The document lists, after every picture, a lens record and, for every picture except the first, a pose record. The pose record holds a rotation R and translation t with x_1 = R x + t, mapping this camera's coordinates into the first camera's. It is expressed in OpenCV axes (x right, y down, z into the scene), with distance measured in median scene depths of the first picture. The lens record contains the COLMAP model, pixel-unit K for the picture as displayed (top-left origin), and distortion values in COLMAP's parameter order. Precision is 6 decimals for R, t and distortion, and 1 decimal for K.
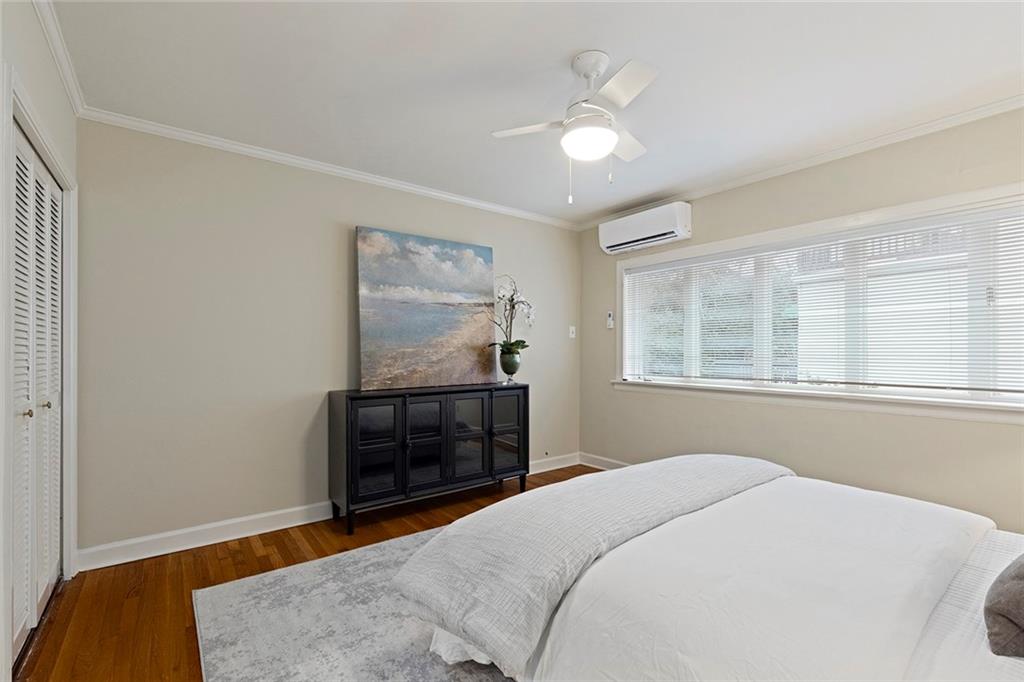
lens RADIAL K [[461.0, 0, 510.7], [0, 461.0, 348.5], [0, 0, 1]] dist [0.005102, -0.000267]
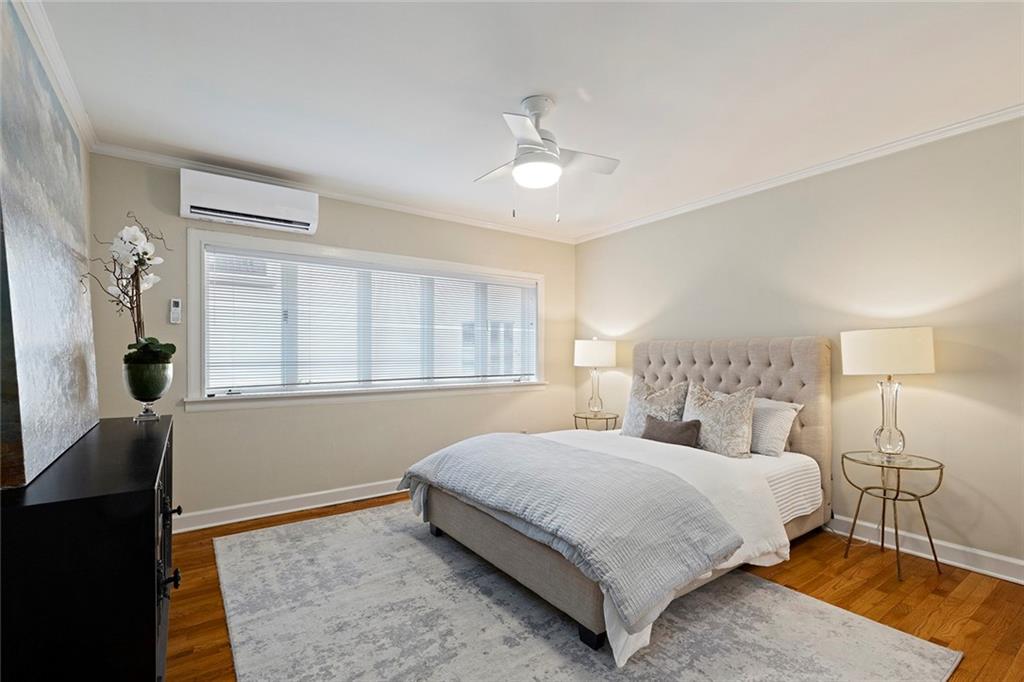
lens RADIAL K [[461.0, 0, 510.7], [0, 461.0, 348.5], [0, 0, 1]] dist [0.005102, -0.000267]
pose [[0.035326, 0.004642, 0.999365, -0.534183], [-0.005255, 0.999976, -0.004459, -0.007131], [-0.999362, -0.005094, 0.035349, 0.568273]]
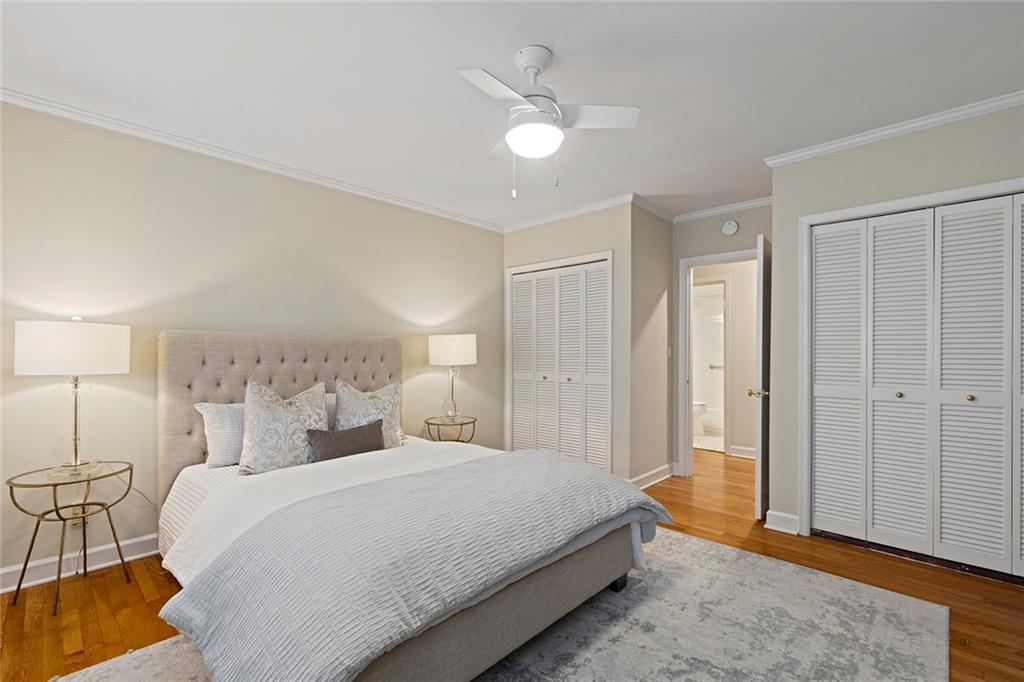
lens RADIAL K [[464.0, 0, 525.7], [0, 464.0, 368.5], [0, 0, 1]] dist [0.001060, -0.000014]
pose [[-0.984197, 0.002079, -0.177065, 0.194054], [-0.001826, 0.999759, 0.021891, 0.012421], [0.177068, 0.021869, -0.983956, 1.060576]]
